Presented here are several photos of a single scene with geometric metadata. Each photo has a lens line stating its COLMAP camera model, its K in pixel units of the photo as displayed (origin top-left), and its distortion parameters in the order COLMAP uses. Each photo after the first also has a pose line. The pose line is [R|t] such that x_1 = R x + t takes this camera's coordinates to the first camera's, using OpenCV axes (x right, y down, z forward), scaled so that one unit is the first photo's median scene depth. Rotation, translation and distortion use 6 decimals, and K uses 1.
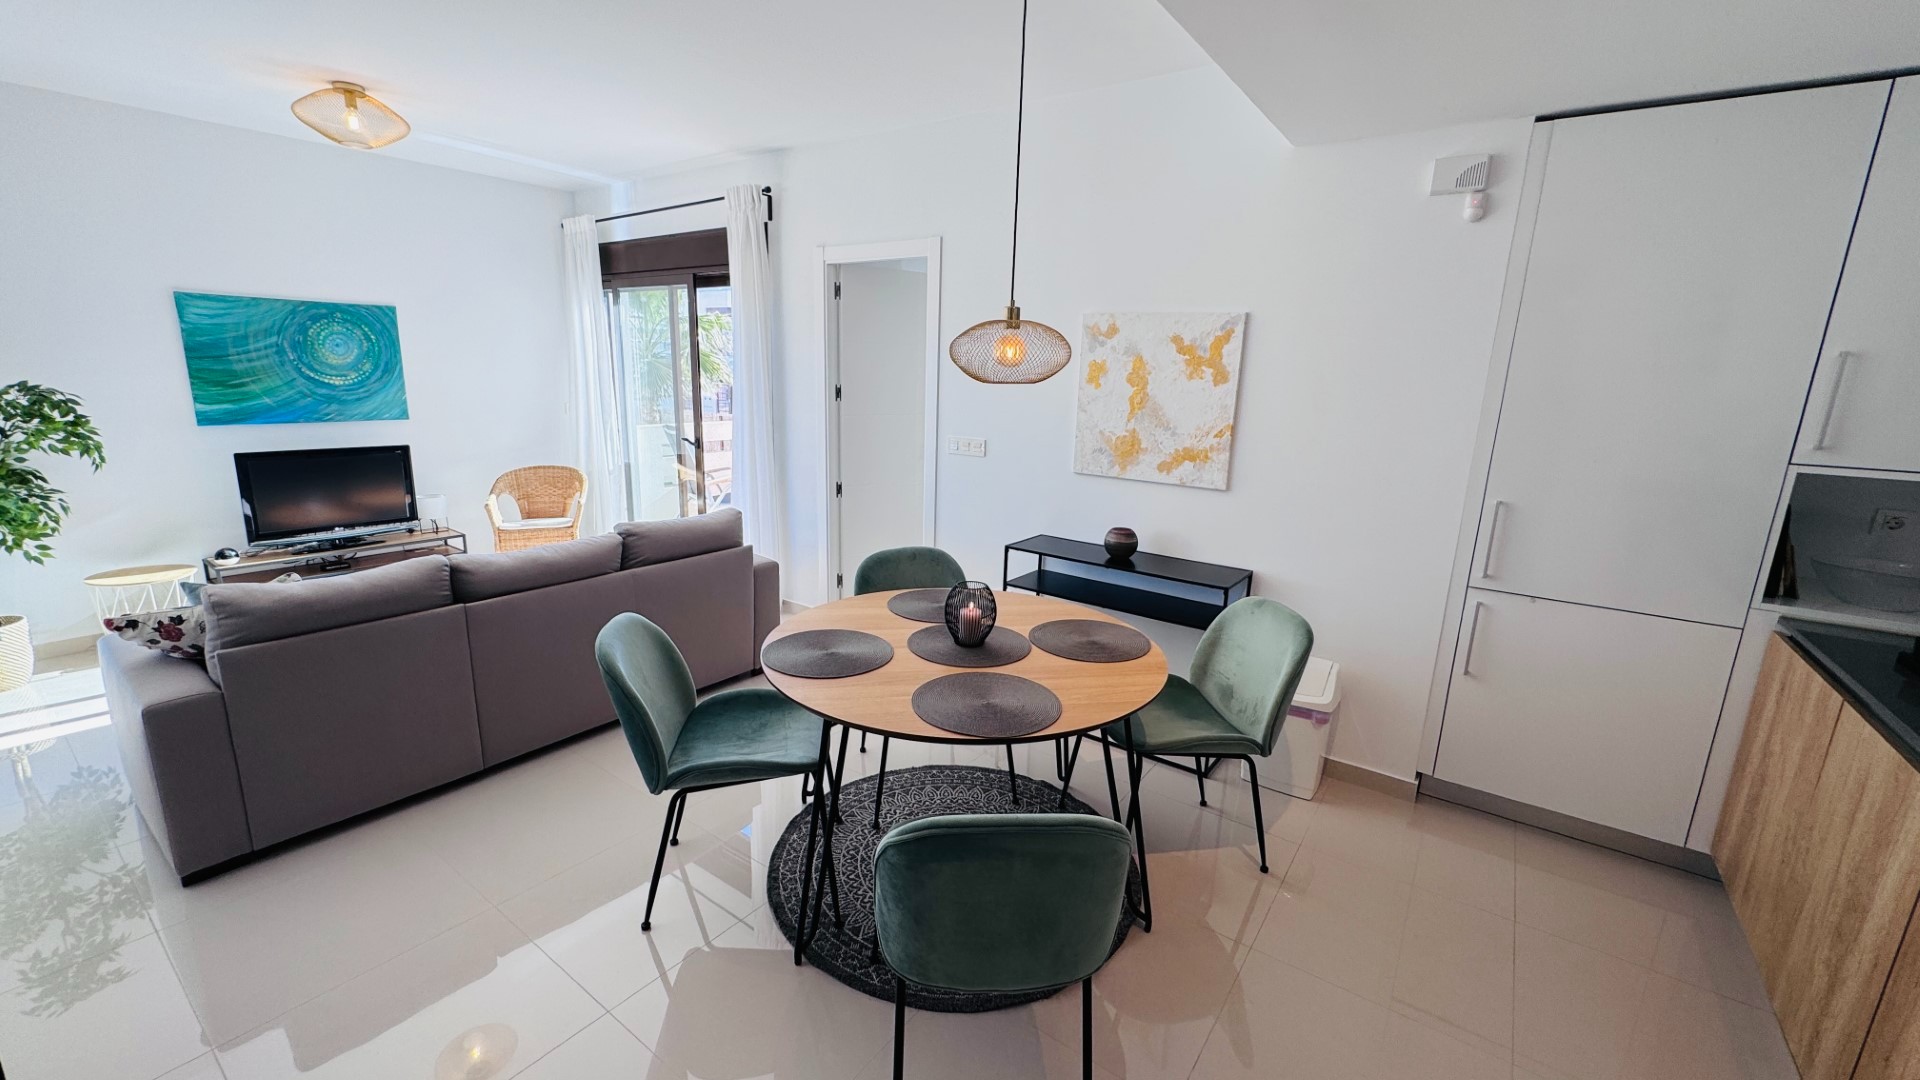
lens RADIAL K [[763.7, 0, 958.0], [0, 763.7, 539.6], [0, 0, 1]] dist [-0.001056, 0.000256]
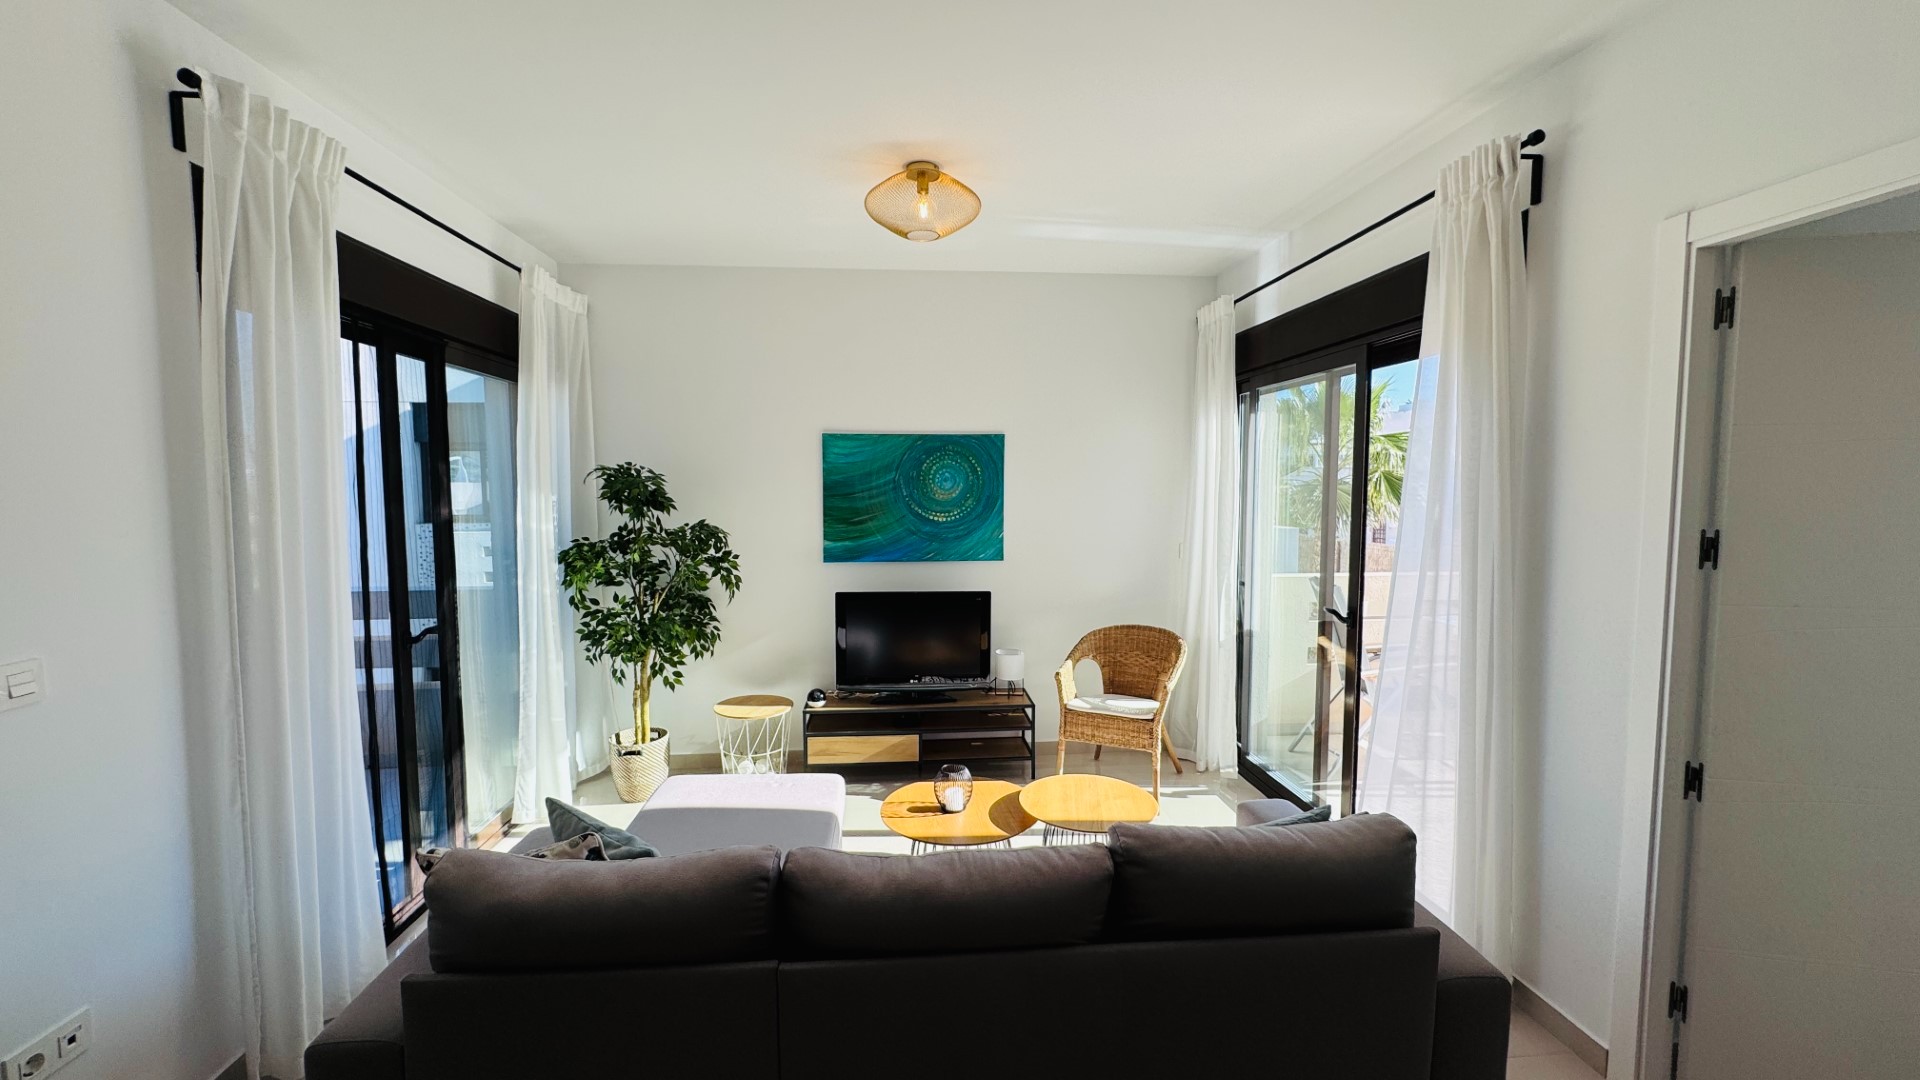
lens RADIAL K [[763.7, 0, 958.0], [0, 763.7, 539.6], [0, 0, 1]] dist [-0.001056, 0.000256]
pose [[0.665737, 0.024407, -0.745787, -0.122437], [-0.145481, 0.984531, -0.097646, -0.101394], [0.731867, 0.173505, 0.658990, 0.441730]]
